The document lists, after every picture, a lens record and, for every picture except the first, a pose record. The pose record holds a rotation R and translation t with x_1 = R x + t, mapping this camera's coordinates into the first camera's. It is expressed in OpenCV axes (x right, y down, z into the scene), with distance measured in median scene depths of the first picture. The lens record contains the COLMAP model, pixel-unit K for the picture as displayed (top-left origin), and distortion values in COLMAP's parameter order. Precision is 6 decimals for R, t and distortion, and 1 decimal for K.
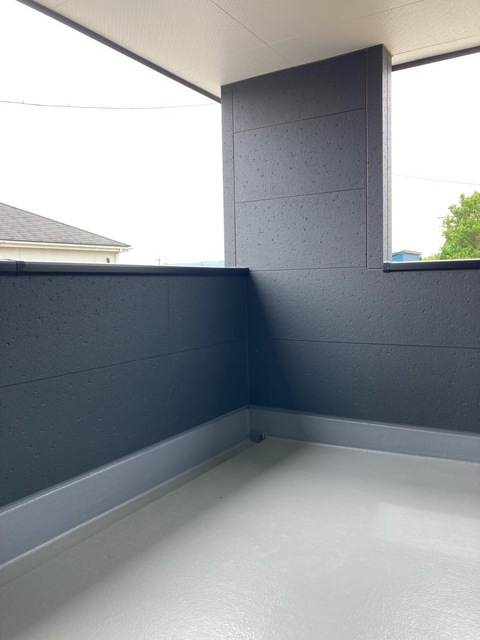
lens RADIAL K [[522.9, 0, 243.6], [0, 522.9, 318.5], [0, 0, 1]] dist [0.019375, -0.006828]
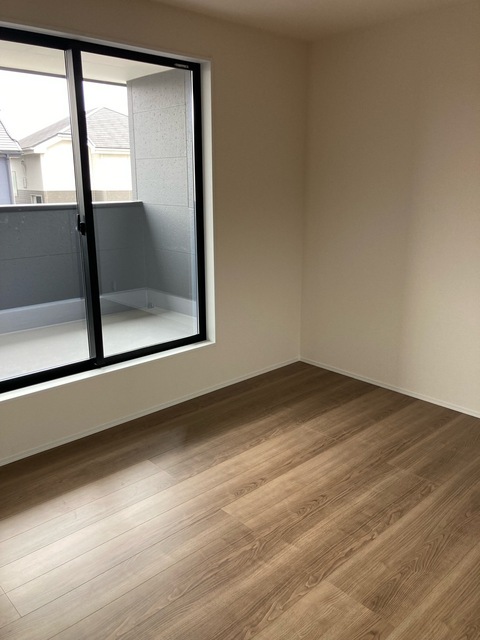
lens RADIAL K [[522.9, 0, 243.1], [0, 522.9, 320.5], [0, 0, 1]] dist [0.019375, -0.006828]
pose [[0.961400, 0.091110, -0.259632, 0.749589], [-0.038892, 0.979110, 0.199576, -0.072442], [0.272392, -0.181774, 0.944860, -0.494687]]
